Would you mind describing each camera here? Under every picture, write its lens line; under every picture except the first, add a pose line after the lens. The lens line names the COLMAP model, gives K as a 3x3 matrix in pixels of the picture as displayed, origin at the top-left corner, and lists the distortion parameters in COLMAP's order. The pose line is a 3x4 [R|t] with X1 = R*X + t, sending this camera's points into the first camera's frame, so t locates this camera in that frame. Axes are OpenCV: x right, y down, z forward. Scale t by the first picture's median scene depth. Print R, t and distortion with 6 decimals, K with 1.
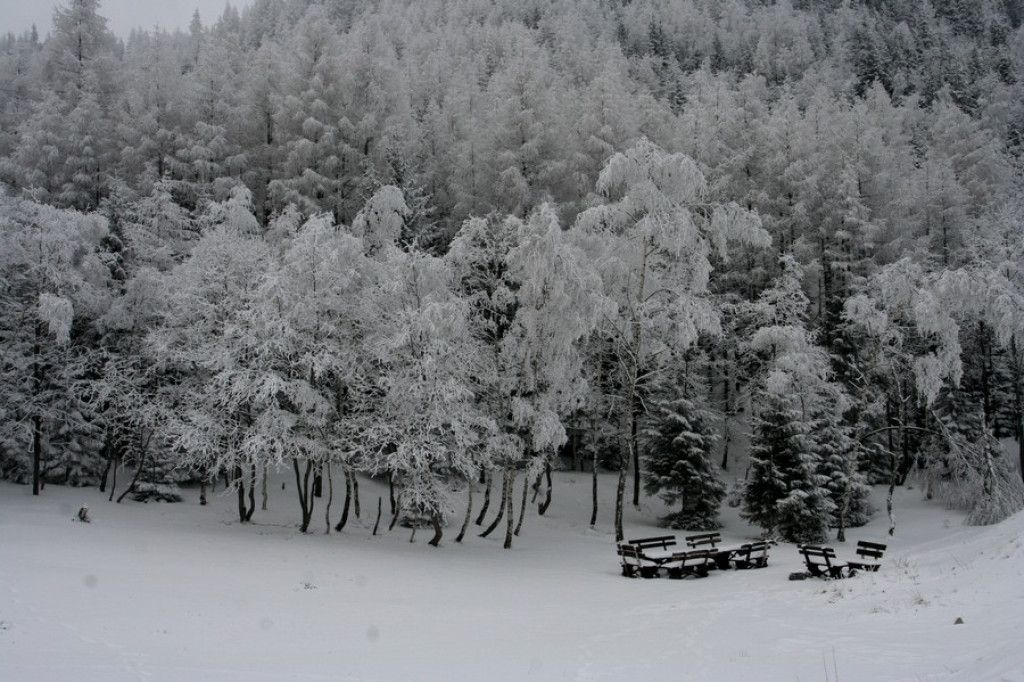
lens RADIAL K [[993.7, 0, 510.4], [0, 993.7, 342.3], [0, 0, 1]] dist [-0.057061, 0.000000]
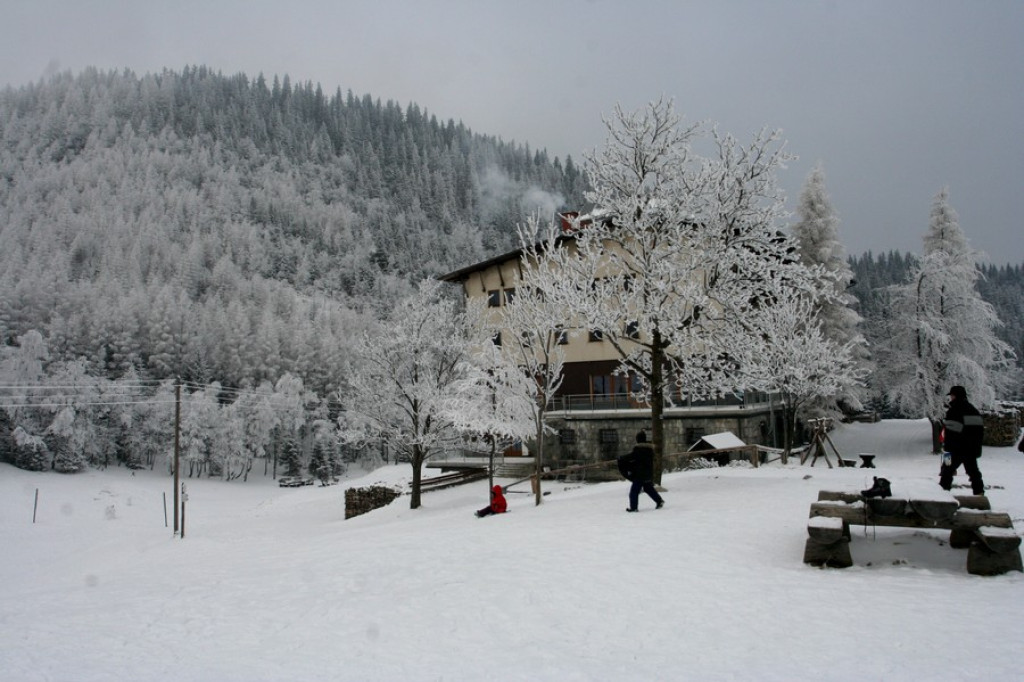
lens RADIAL K [[993.7, 0, 511.0], [0, 993.7, 340.8], [0, 0, 1]] dist [-0.057061, 0.000000]
pose [[0.903385, 0.047163, 0.426229, -0.636087], [-0.069303, 0.996925, 0.036575, -0.471082], [-0.423193, -0.062580, 0.903876, -2.470896]]
